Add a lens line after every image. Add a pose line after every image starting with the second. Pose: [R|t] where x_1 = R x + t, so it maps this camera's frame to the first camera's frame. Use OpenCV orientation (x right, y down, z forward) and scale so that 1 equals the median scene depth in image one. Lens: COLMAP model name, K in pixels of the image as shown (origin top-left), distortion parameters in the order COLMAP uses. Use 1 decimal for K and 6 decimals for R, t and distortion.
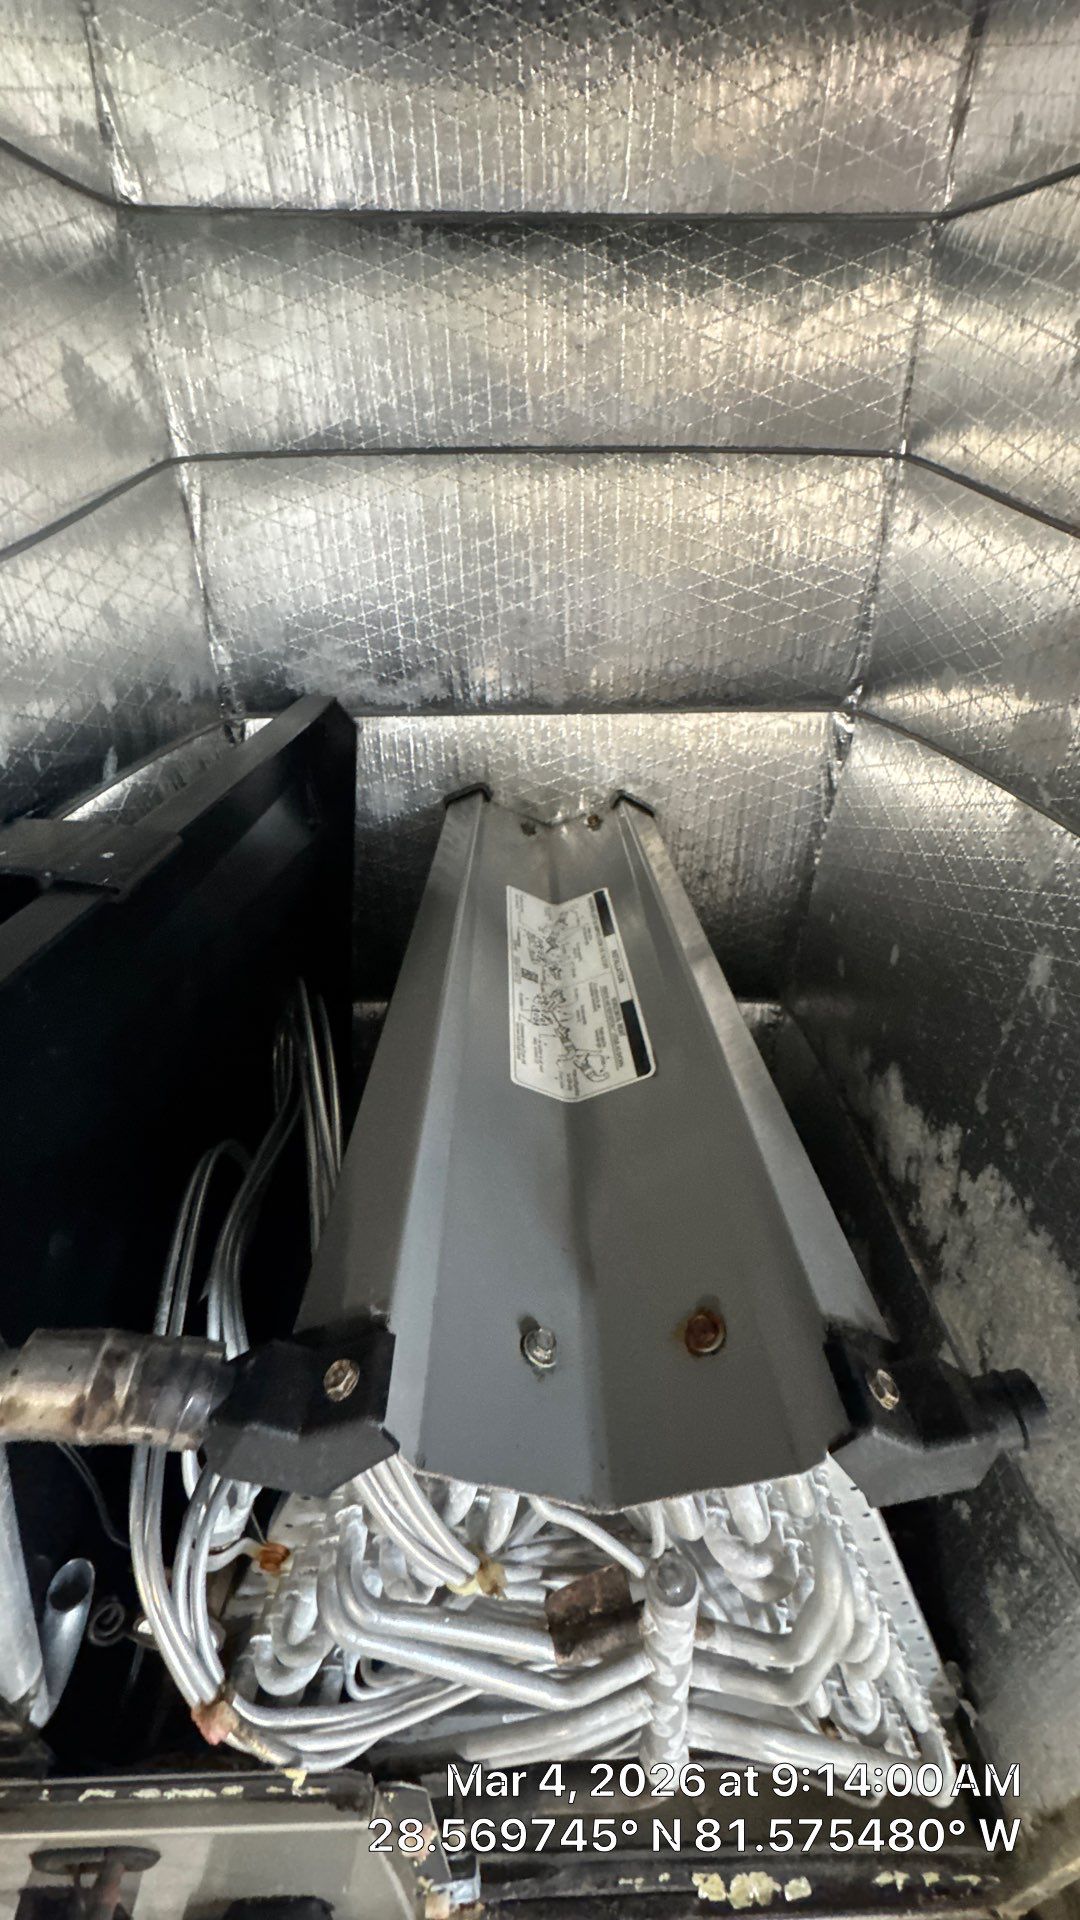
lens RADIAL K [[777.1, 0, 543.2], [0, 777.1, 957.3], [0, 0, 1]] dist [-0.002785, -0.000262]
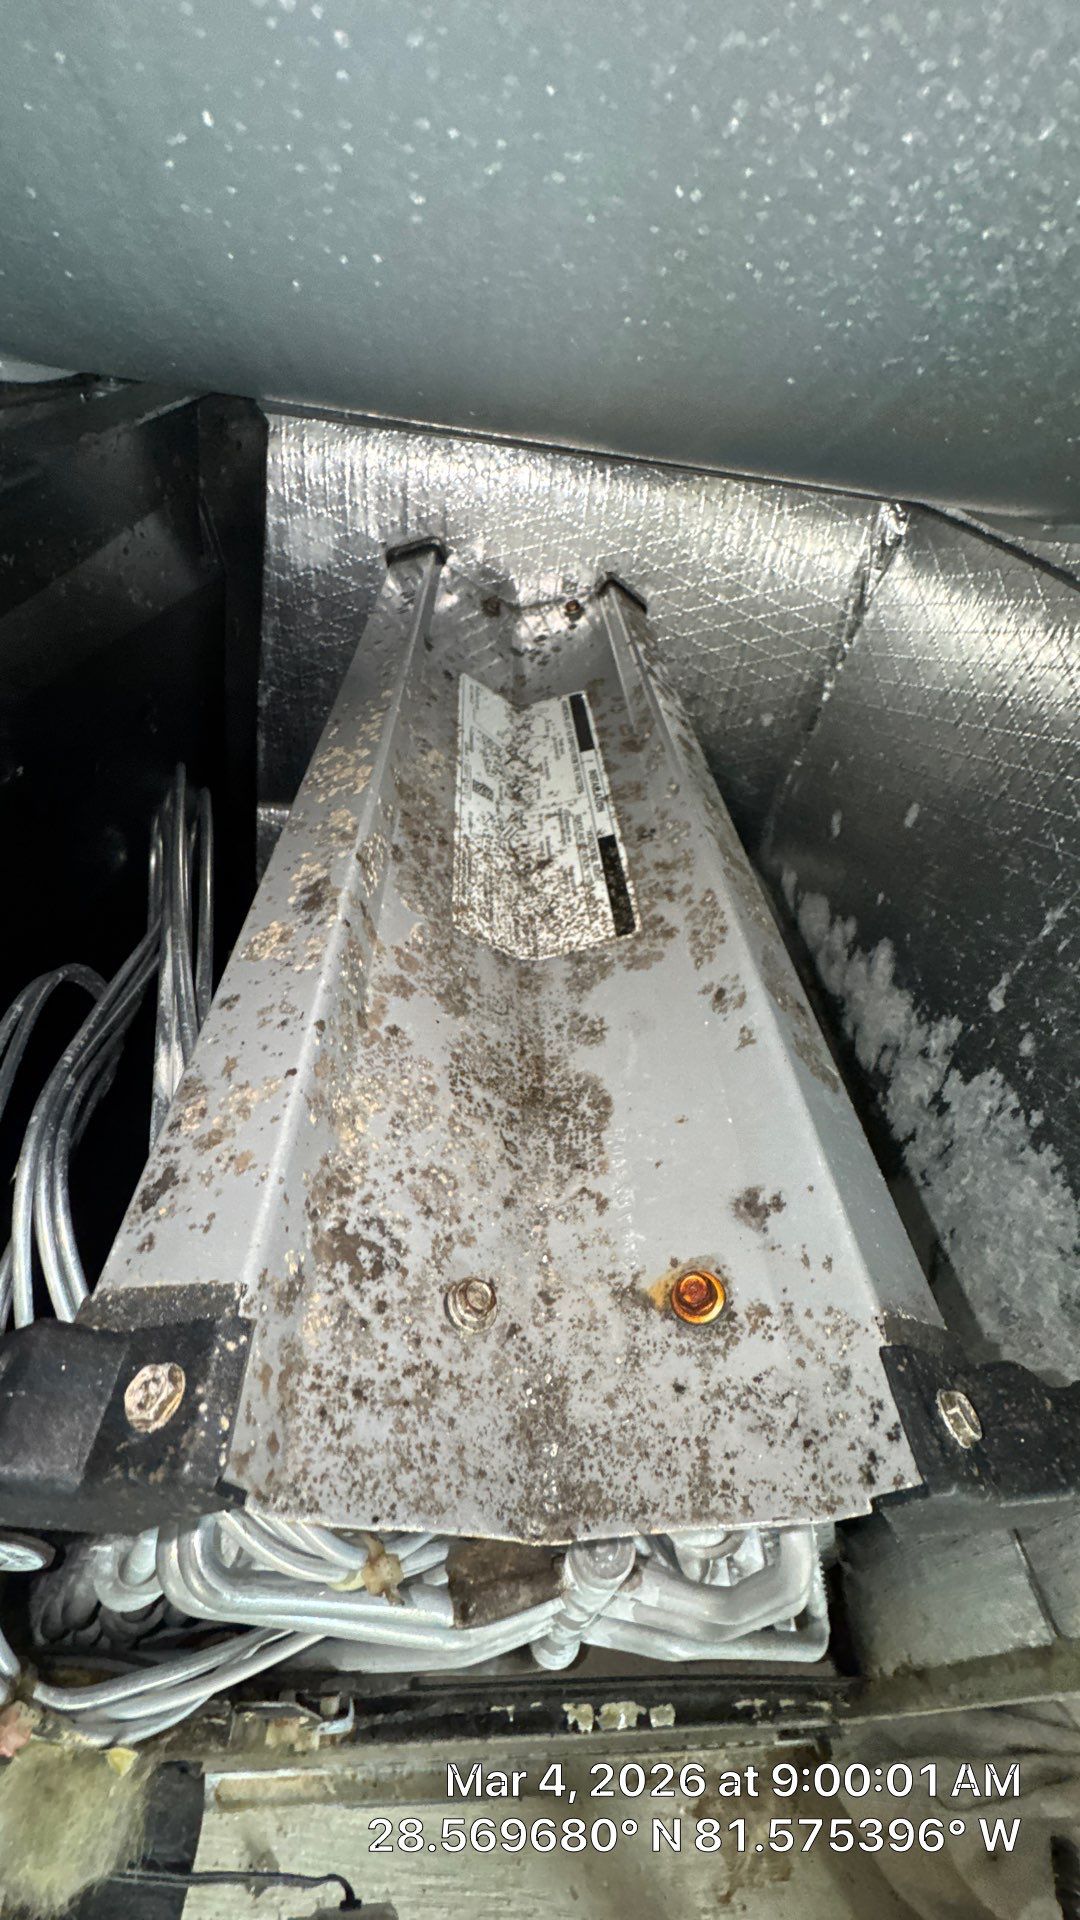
lens RADIAL K [[777.1, 0, 544.9], [0, 777.1, 959.5], [0, 0, 1]] dist [-0.002785, -0.000262]
pose [[0.990885, 0.086355, 0.103390, -0.022112], [-0.106190, 0.972972, 0.205057, 0.022563], [-0.082888, -0.214167, 0.973274, 0.213796]]
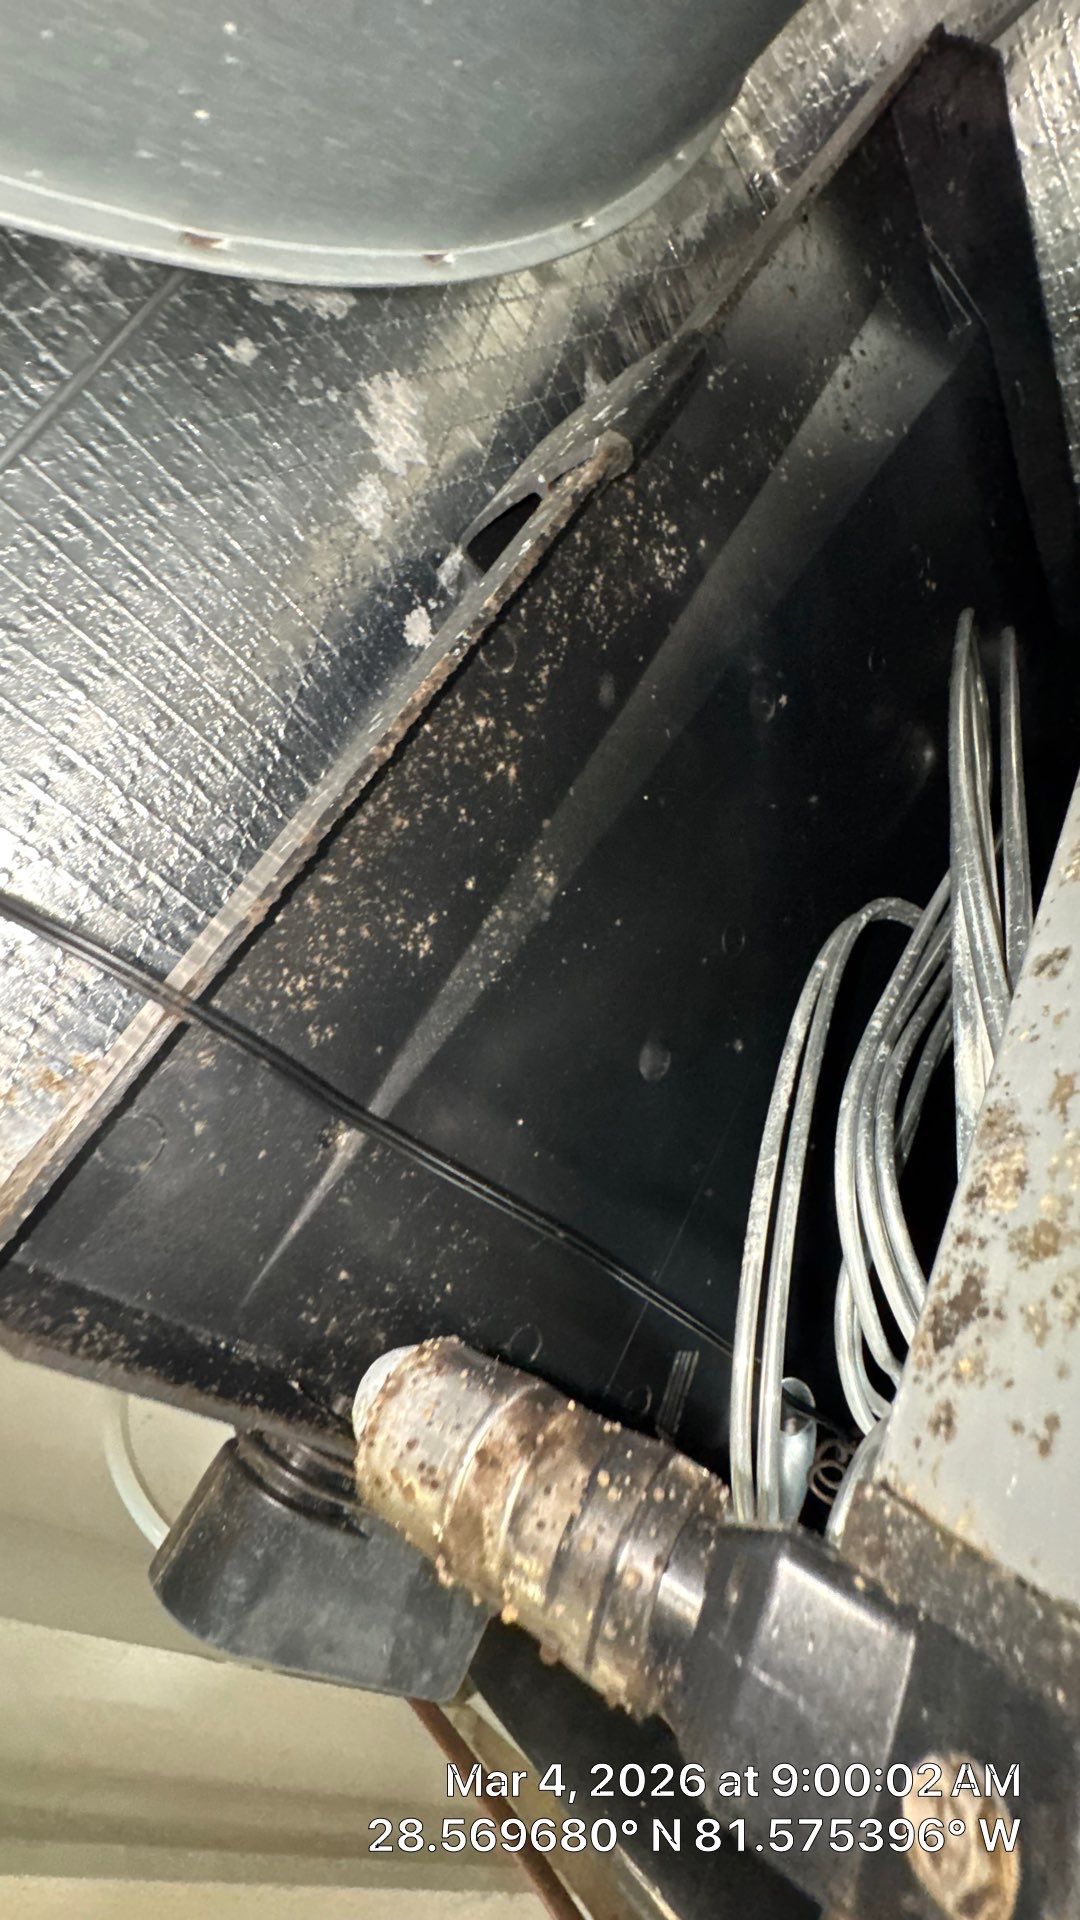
lens RADIAL K [[777.1, 0, 535.4], [0, 777.1, 958.8], [0, 0, 1]] dist [-0.002785, -0.000262]
pose [[0.592445, -0.023553, -0.805267, -0.049378], [0.321790, 0.923288, 0.209740, 0.048371], [0.738553, -0.383386, 0.554576, 0.399853]]
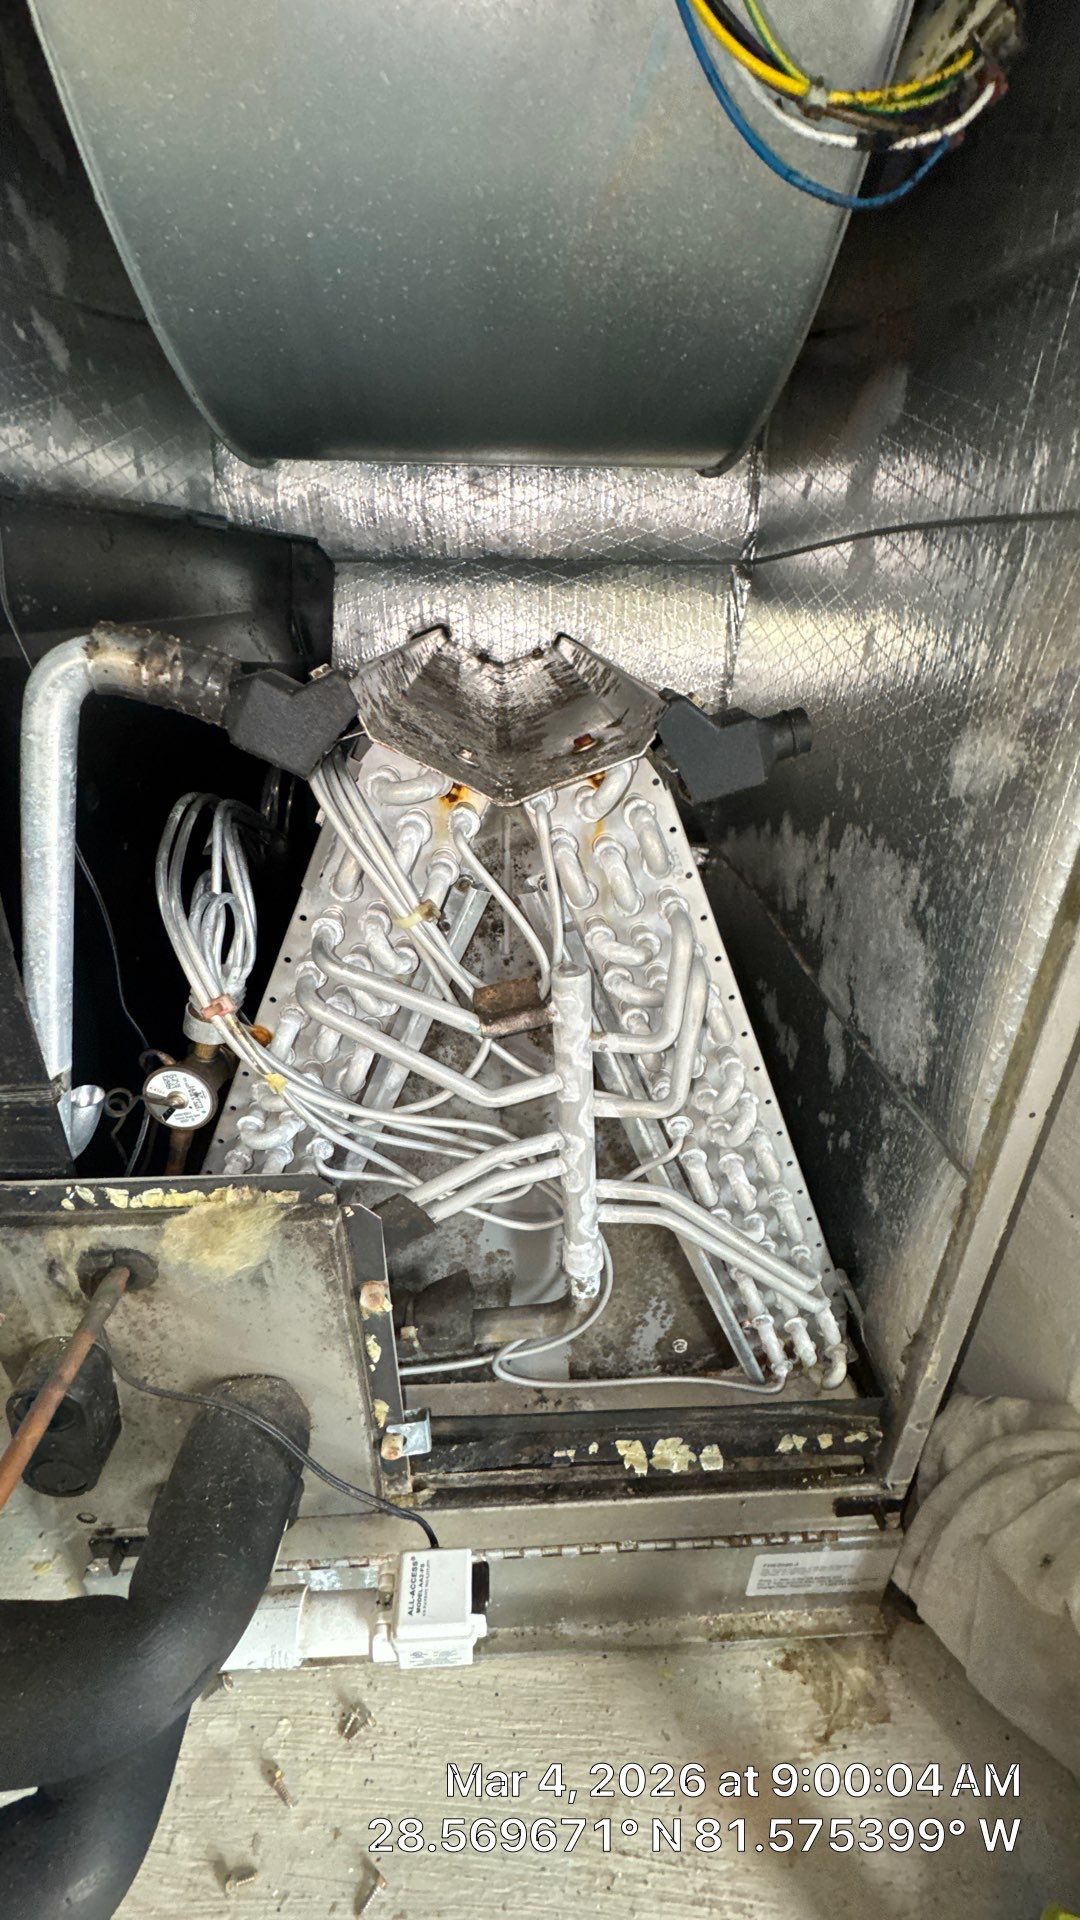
lens RADIAL K [[777.1, 0, 540.3], [0, 777.1, 966.8], [0, 0, 1]] dist [-0.002785, -0.000262]
pose [[0.999667, -0.005226, 0.025273, 0.052893], [0.007512, 0.995802, -0.091220, 0.584175], [-0.024690, 0.091379, 0.995510, -0.195290]]
